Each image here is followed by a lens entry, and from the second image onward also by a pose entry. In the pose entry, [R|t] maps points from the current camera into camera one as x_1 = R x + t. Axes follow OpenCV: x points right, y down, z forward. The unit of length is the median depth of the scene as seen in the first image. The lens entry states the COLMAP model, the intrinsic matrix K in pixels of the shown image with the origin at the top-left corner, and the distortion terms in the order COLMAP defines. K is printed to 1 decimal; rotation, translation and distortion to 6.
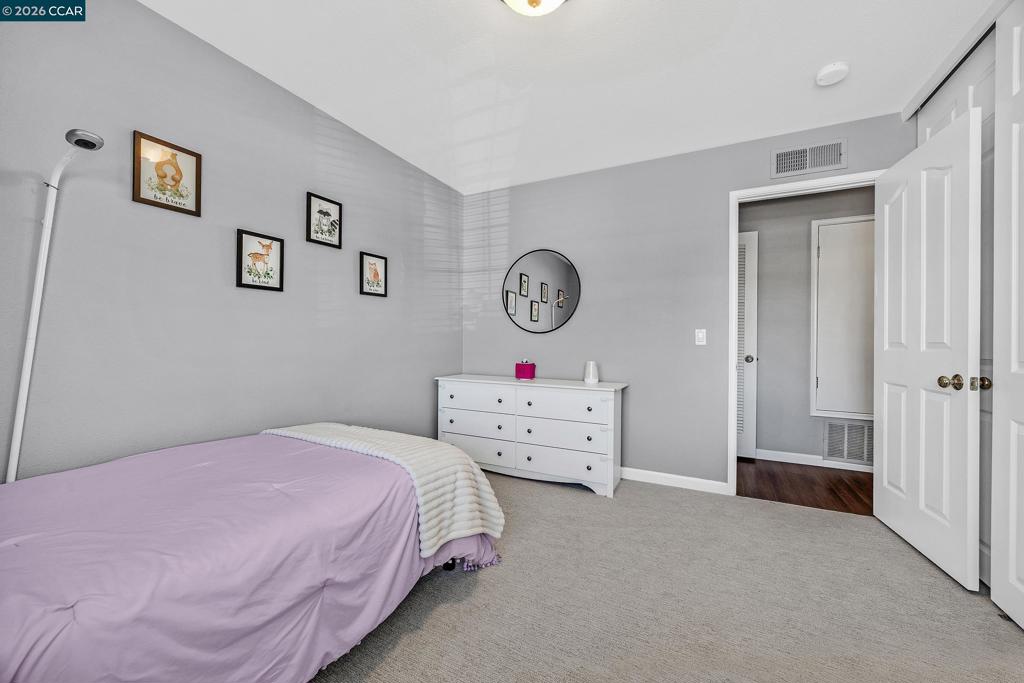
lens RADIAL K [[390.5, 0, 512.0], [0, 390.5, 341.5], [0, 0, 1]] dist [-0.001487, 0.000056]
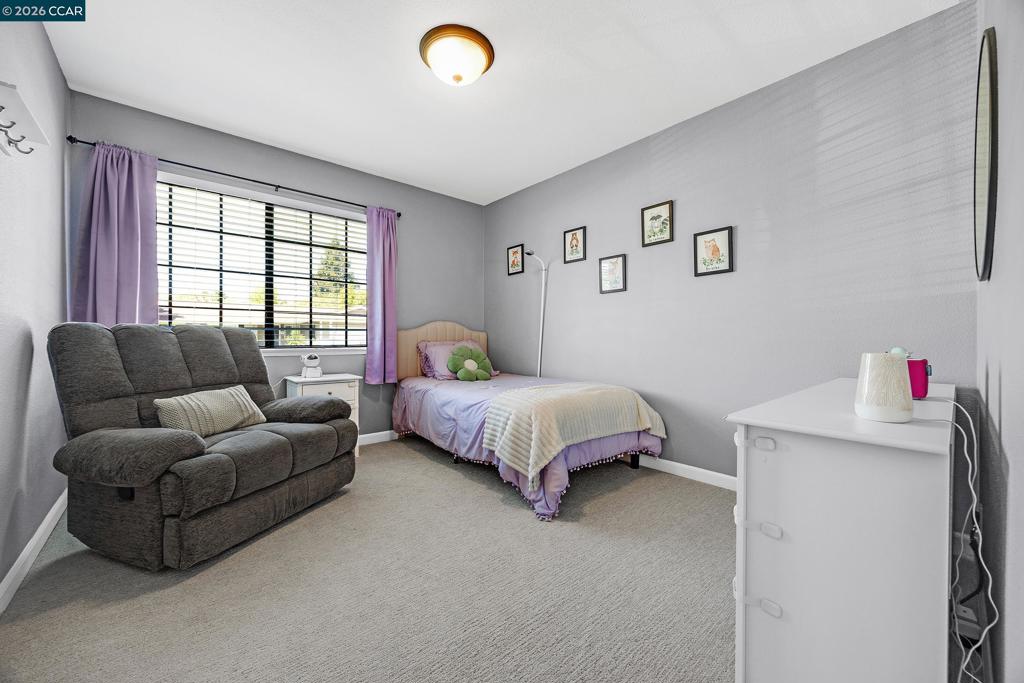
lens RADIAL K [[390.5, 0, 512.0], [0, 390.5, 341.5], [0, 0, 1]] dist [-0.001487, 0.000056]
pose [[-0.364956, -0.000179, -0.931025, 0.789901], [-0.001607, 0.999999, 0.000438, 0.049951], [0.931023, 0.001656, -0.364956, 1.025504]]
